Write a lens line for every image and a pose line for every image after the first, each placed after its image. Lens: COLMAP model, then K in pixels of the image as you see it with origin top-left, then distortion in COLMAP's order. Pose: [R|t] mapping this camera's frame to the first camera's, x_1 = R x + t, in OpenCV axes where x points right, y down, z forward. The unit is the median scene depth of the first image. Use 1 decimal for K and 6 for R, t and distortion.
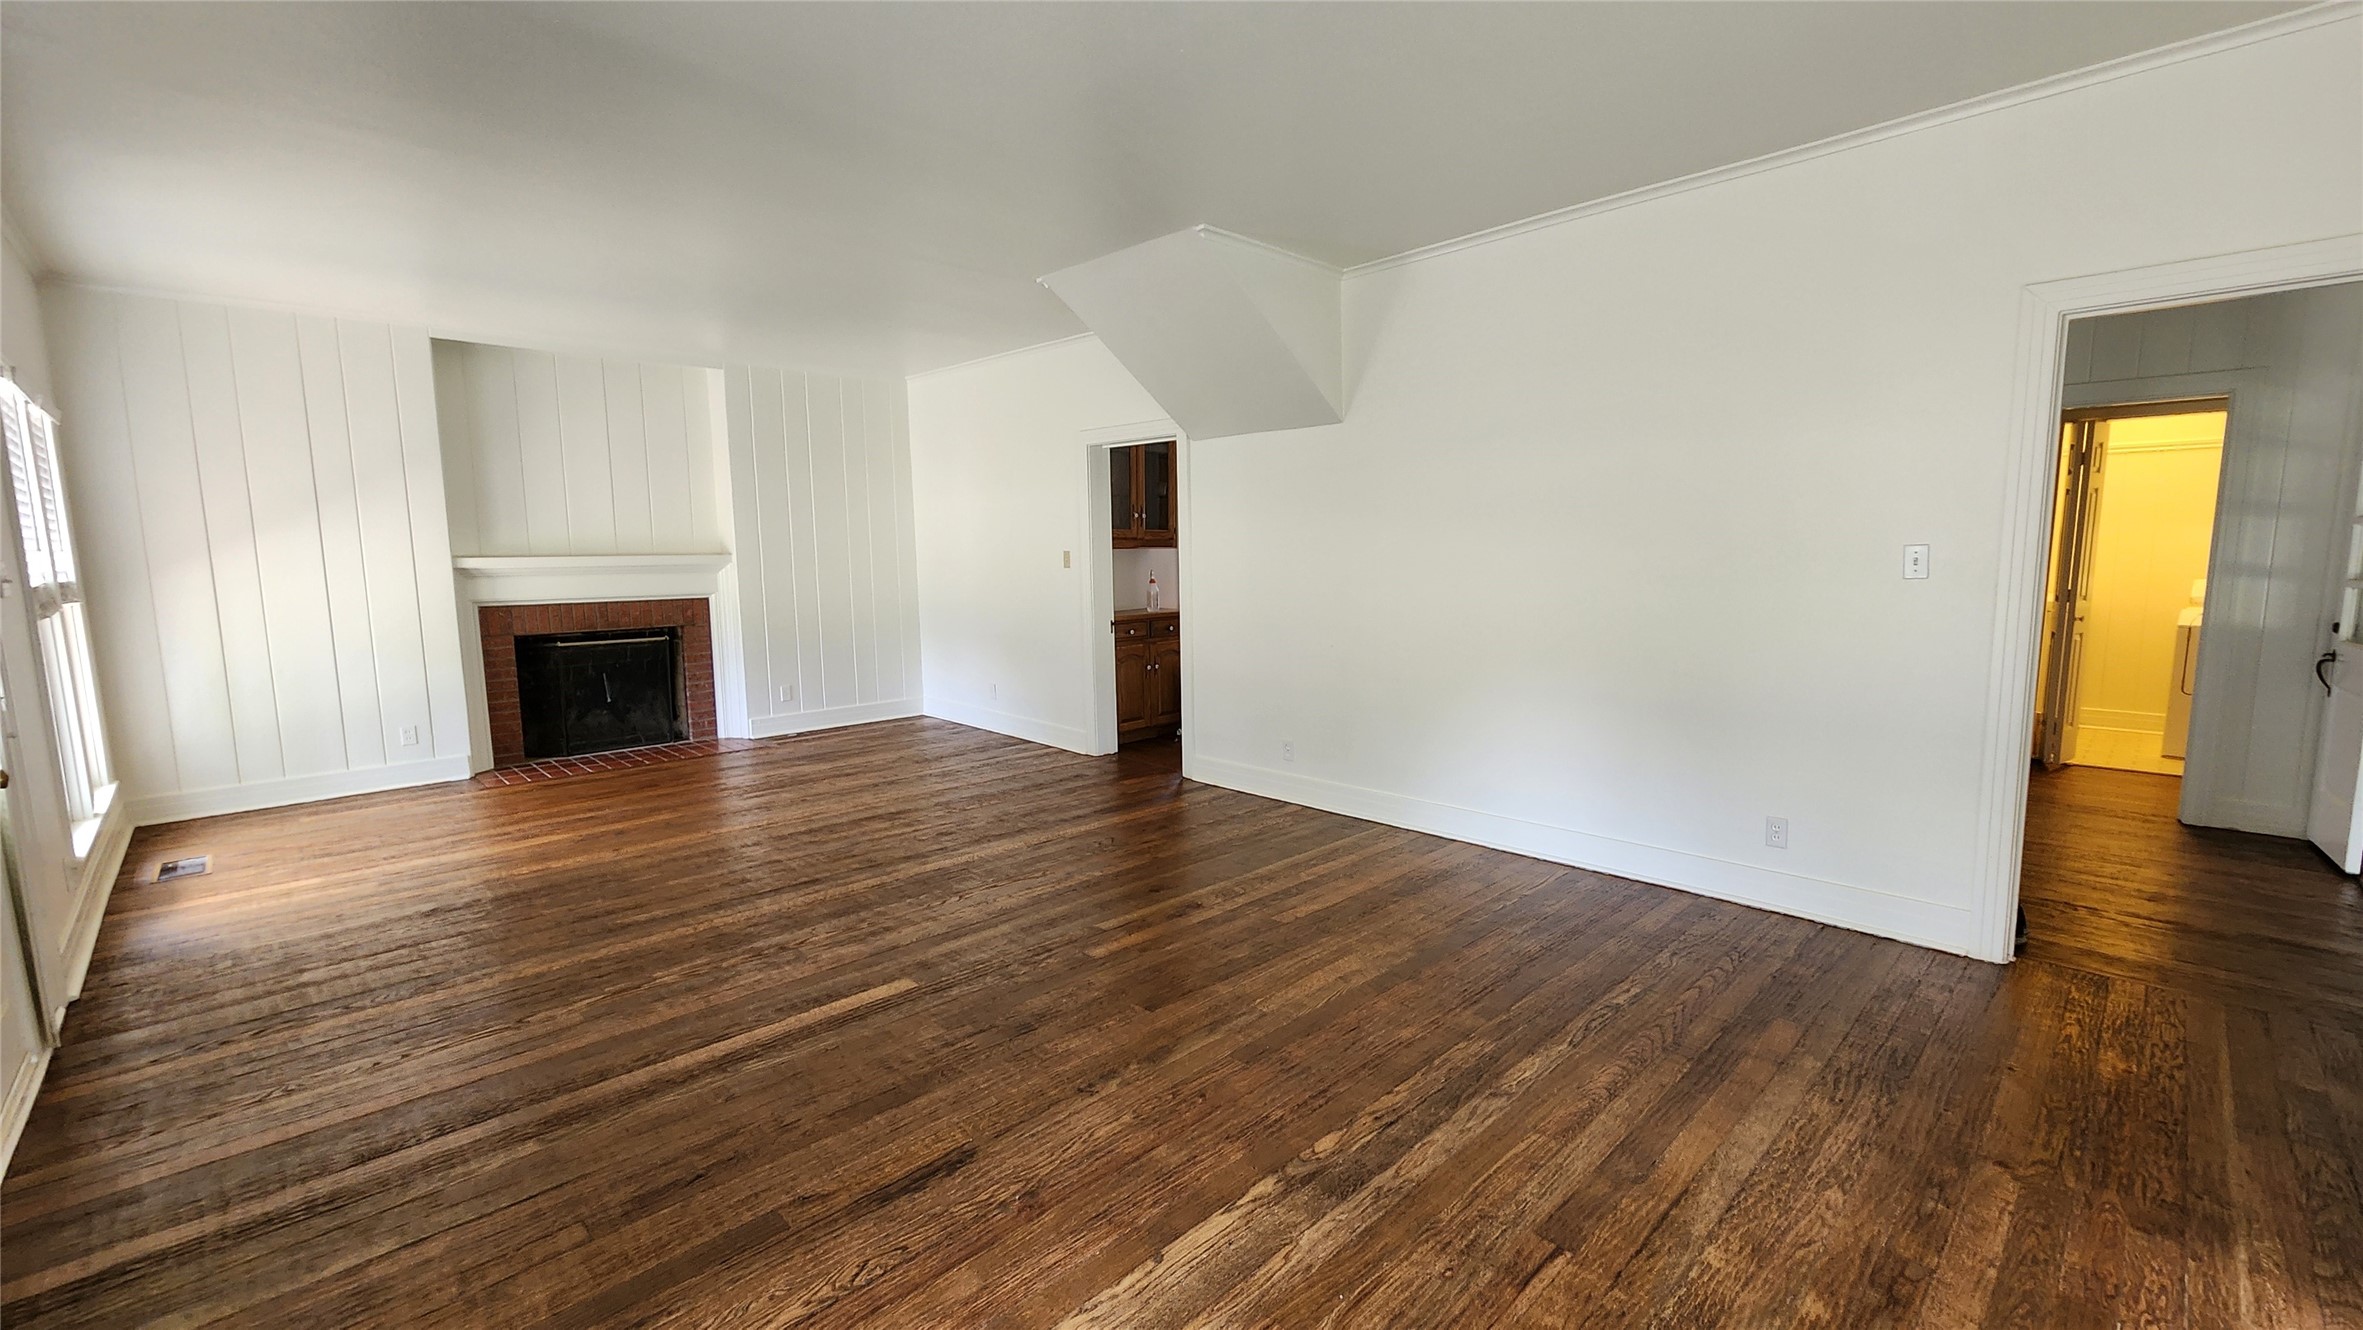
lens RADIAL K [[979.1, 0, 1196.5], [0, 979.1, 656.8], [0, 0, 1]] dist [0.001032, 0.000468]
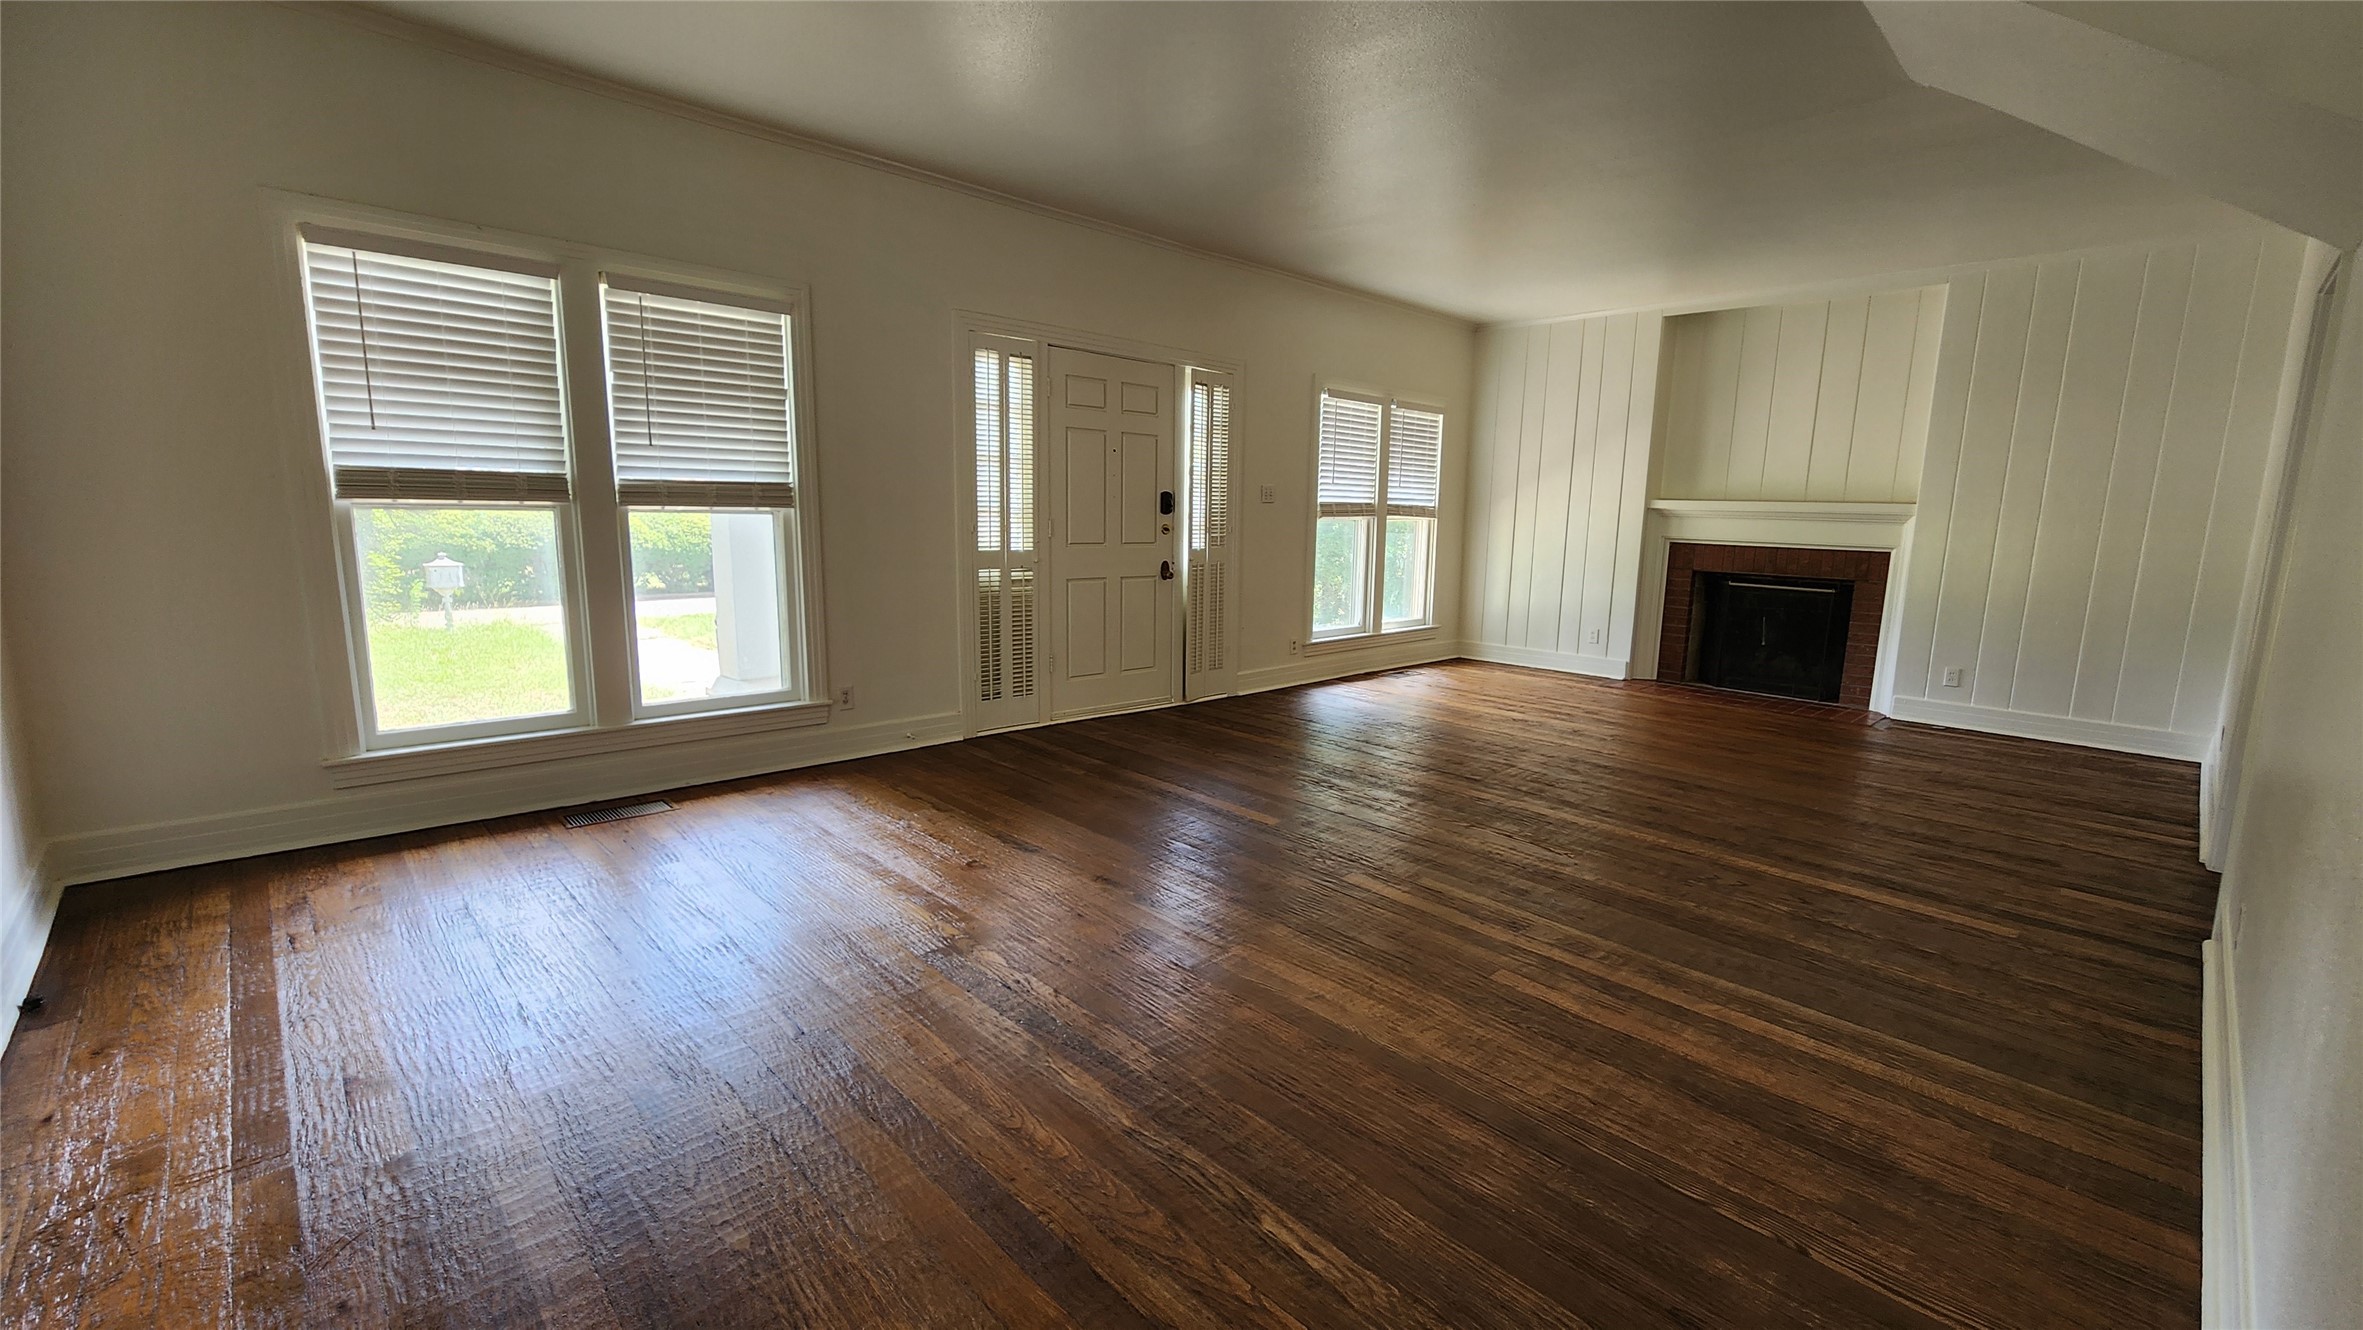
lens RADIAL K [[979.1, 0, 1207.1], [0, 979.1, 681.3], [0, 0, 1]] dist [0.001032, 0.000468]
pose [[-0.010101, 0.185815, -0.982533, 0.596003], [-0.134901, 0.973347, 0.185465, -0.040610], [0.990808, 0.134418, 0.015235, 0.576664]]
